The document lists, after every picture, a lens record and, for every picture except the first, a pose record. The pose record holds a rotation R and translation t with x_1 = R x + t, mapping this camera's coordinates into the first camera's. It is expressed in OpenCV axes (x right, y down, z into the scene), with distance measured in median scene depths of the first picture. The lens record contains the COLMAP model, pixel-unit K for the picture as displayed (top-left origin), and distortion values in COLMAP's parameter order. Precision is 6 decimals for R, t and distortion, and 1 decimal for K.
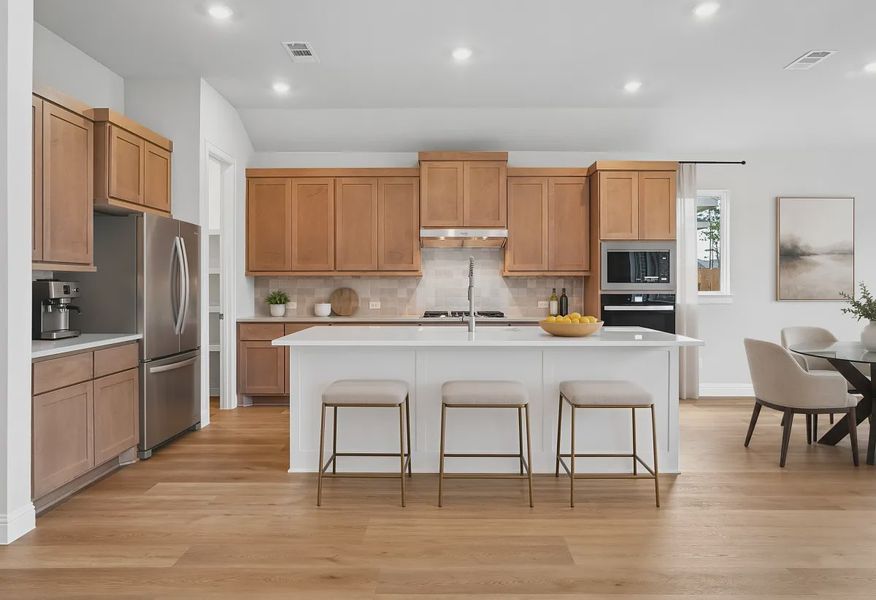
lens RADIAL K [[603.4, 0, 441.4], [0, 603.4, 282.9], [0, 0, 1]] dist [-0.013652, 0.000791]
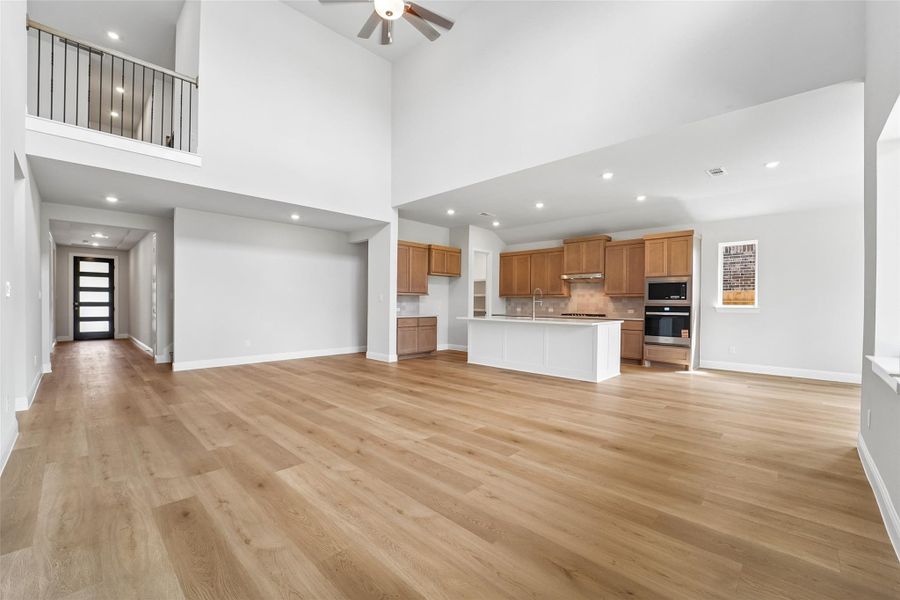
lens RADIAL K [[367.5, 0, 450.4], [0, 367.5, 303.1], [0, 0, 1]] dist [-0.002451, -0.000524]
pose [[0.720269, 0.006238, -0.693667, 0.616695], [-0.005110, 0.999980, 0.003687, 0.009151], [0.693676, 0.000890, 0.720286, -0.244141]]
